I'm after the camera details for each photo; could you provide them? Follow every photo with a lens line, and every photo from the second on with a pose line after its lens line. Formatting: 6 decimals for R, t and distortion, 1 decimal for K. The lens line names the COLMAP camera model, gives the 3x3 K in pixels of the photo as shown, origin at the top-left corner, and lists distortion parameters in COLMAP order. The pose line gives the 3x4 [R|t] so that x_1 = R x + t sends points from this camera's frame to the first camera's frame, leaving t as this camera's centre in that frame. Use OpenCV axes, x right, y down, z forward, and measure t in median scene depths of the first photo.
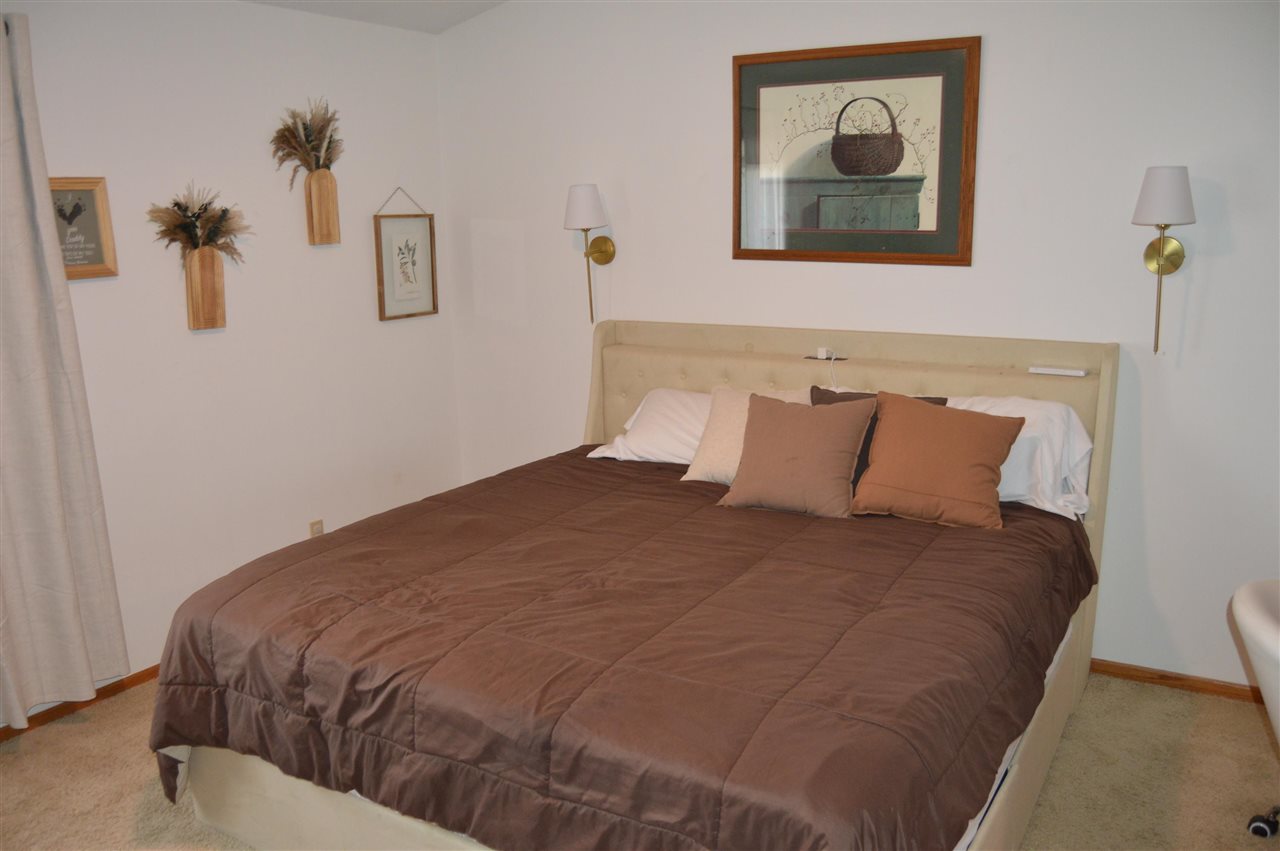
lens RADIAL K [[1013.1, 0, 638.3], [0, 1013.1, 433.9], [0, 0, 1]] dist [-0.089207, 0.036272]
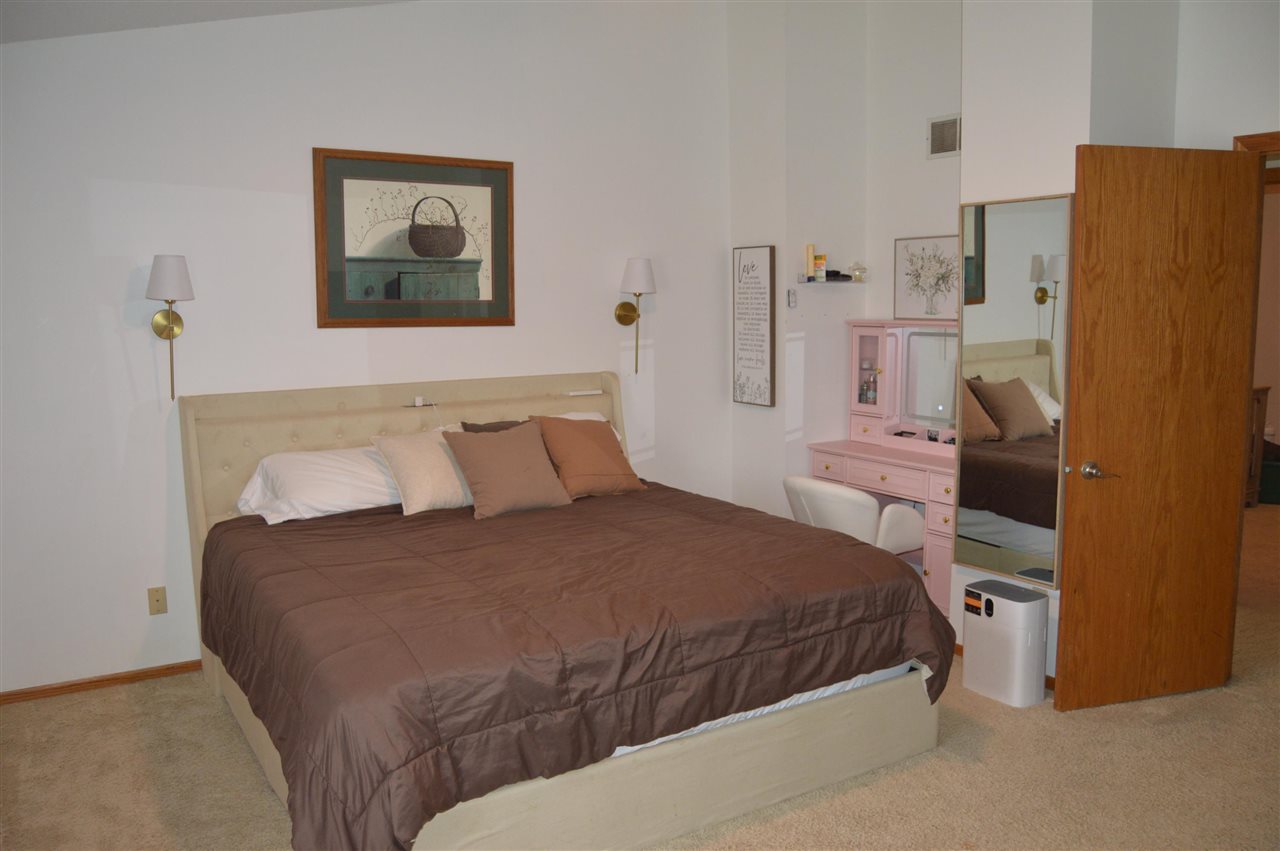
lens RADIAL K [[1013.1, 0, 636.3], [0, 1013.1, 422.1], [0, 0, 1]] dist [-0.089207, 0.036272]
pose [[0.444551, -0.092706, 0.890943, -0.830501], [0.193364, 0.981111, 0.005607, -0.013378], [-0.874634, 0.169783, 0.454080, 0.245721]]
